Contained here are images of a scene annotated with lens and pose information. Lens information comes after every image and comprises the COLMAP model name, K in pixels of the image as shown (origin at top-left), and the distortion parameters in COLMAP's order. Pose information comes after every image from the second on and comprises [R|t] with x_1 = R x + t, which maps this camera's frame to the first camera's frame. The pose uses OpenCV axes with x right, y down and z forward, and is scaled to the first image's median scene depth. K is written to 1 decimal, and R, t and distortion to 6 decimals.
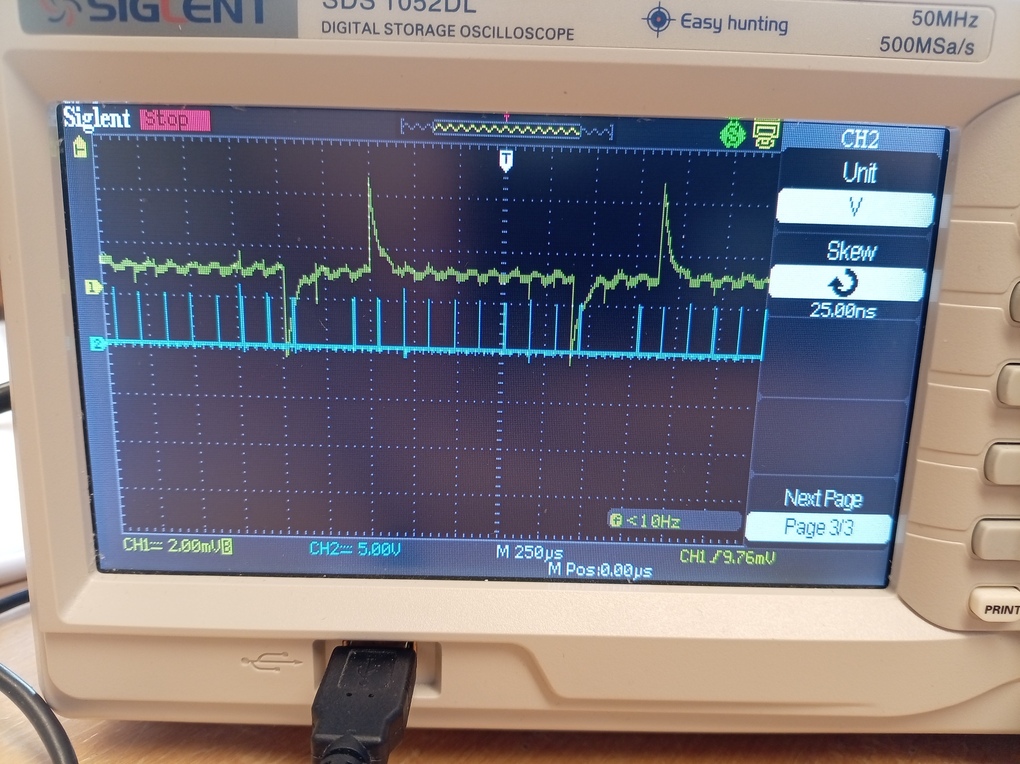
lens RADIAL K [[763.0, 0, 510.0], [0, 763.0, 382.0], [0, 0, 1]] dist [0.090814, -0.210556]
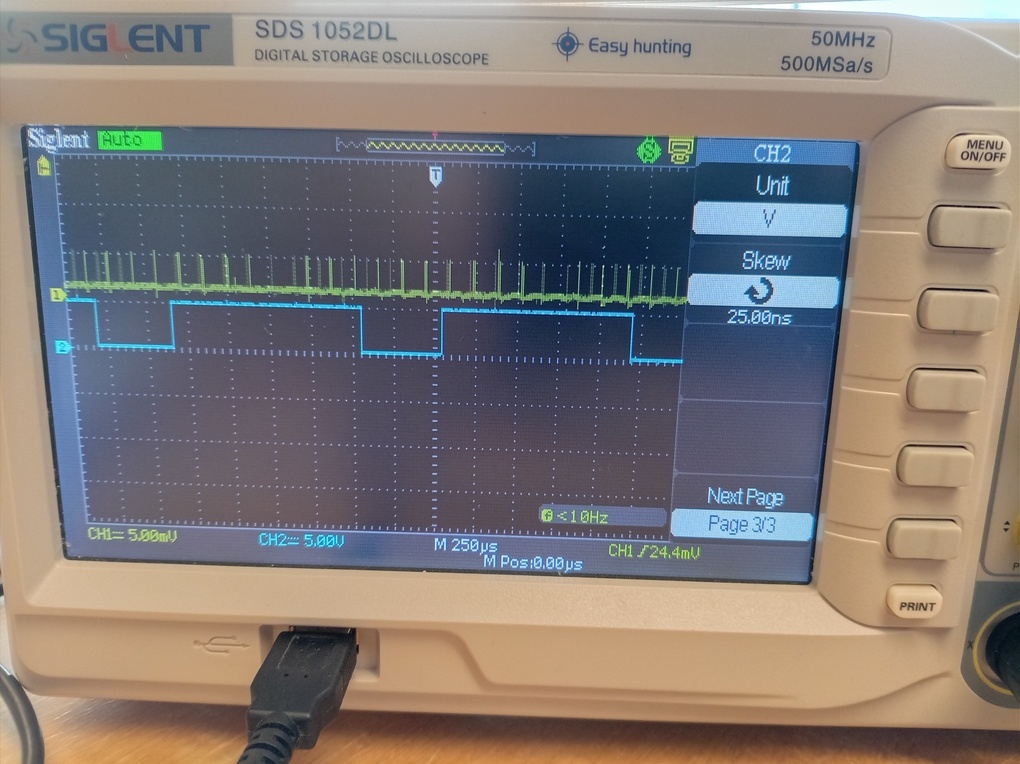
lens RADIAL K [[756.5, 0, 510.0], [0, 756.5, 382.0], [0, 0, 1]] dist [0.077136, -0.165928]
pose [[0.999424, 0.004089, -0.033700, 0.126705], [-0.004232, 0.999982, -0.004153, 0.001196], [0.033682, 0.004293, 0.999423, -0.047330]]
